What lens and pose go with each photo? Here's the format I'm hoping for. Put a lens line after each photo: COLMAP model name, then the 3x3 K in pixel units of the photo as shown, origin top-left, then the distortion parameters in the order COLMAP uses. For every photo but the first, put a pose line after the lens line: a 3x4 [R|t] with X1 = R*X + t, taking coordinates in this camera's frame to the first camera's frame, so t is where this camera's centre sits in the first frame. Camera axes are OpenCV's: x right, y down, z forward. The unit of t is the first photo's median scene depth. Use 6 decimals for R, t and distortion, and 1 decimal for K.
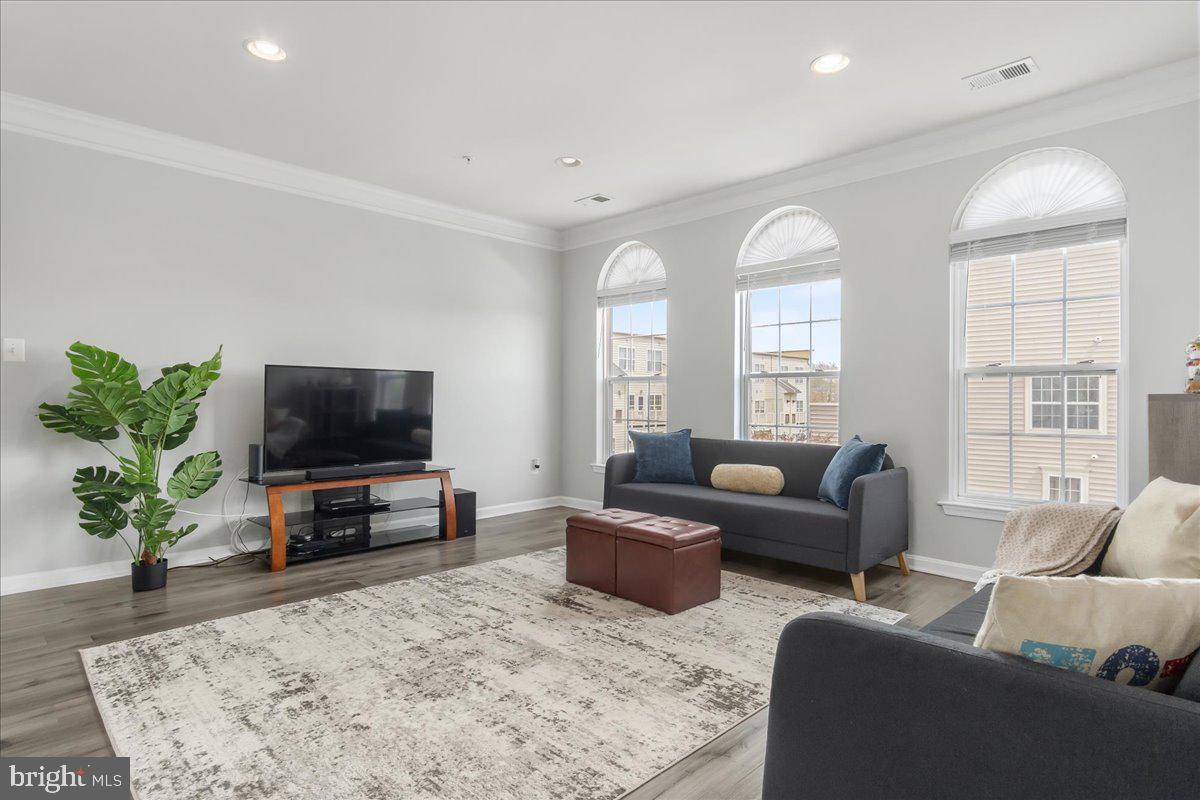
lens RADIAL K [[641.9, 0, 603.0], [0, 641.9, 397.4], [0, 0, 1]] dist [0.000669, 0.003529]
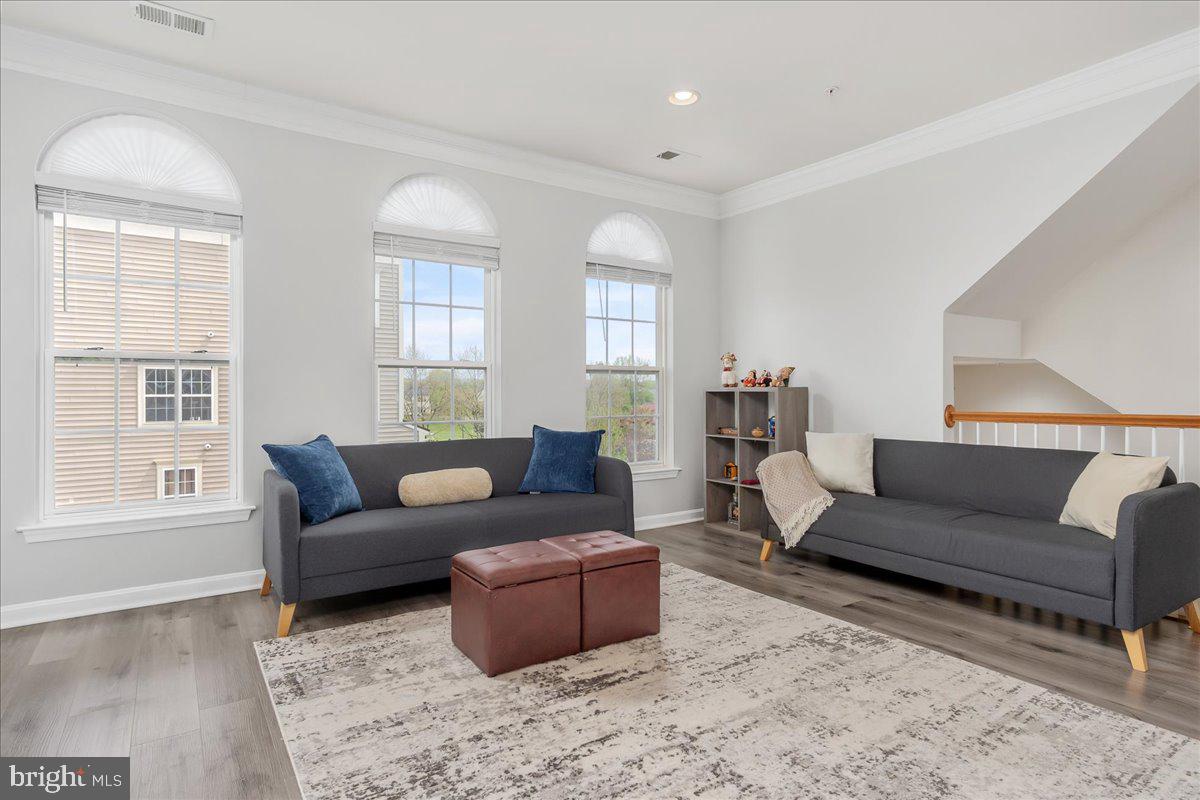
lens RADIAL K [[641.9, 0, 602.1], [0, 641.9, 395.1], [0, 0, 1]] dist [0.000669, 0.003529]
pose [[0.187099, -0.009856, 0.982292, -0.758744], [0.002042, 0.999951, 0.009645, -0.000436], [-0.982339, 0.000201, 0.187110, 0.886047]]
